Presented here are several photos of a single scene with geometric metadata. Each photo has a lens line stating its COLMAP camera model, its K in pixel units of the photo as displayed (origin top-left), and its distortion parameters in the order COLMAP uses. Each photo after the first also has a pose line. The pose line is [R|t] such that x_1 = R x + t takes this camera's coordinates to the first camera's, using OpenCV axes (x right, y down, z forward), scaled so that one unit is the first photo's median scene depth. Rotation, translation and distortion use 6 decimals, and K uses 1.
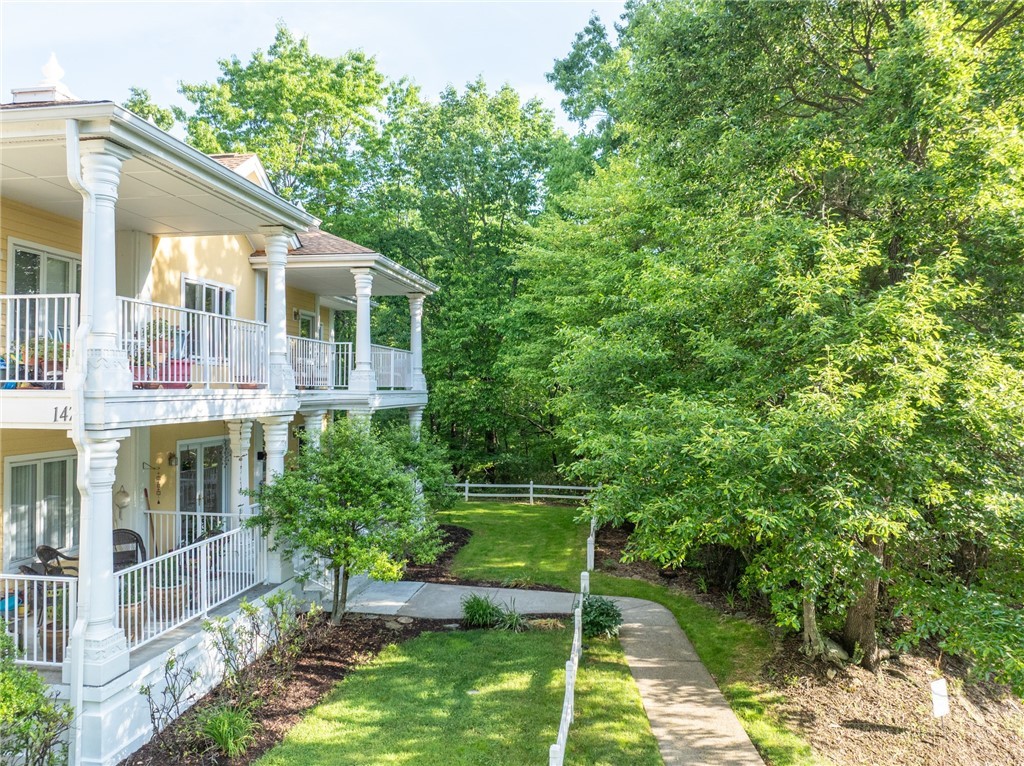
lens RADIAL K [[726.9, 0, 512.0], [0, 726.9, 383.0], [0, 0, 1]] dist [-0.032136, -0.001893]
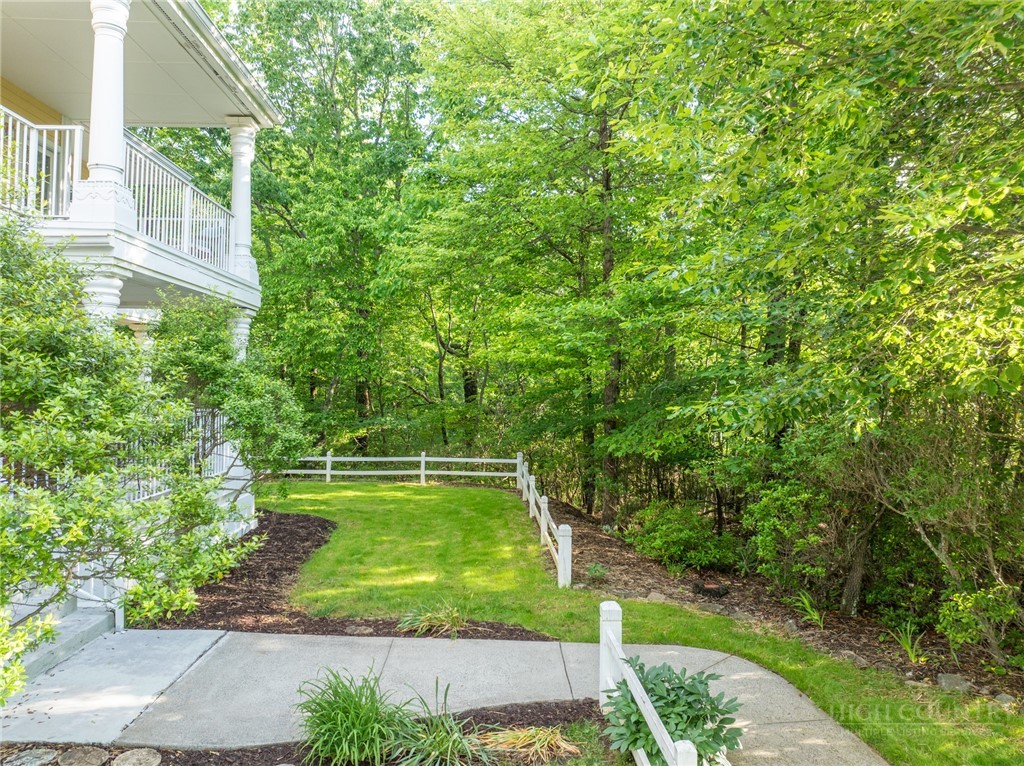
lens RADIAL K [[726.9, 0, 512.0], [0, 726.9, 383.0], [0, 0, 1]] dist [-0.032136, -0.001893]
pose [[0.983917, 0.009842, 0.178353, -0.019010], [-0.010498, 0.999941, 0.002733, 0.085283], [-0.178315, -0.004562, 0.983963, 0.380942]]
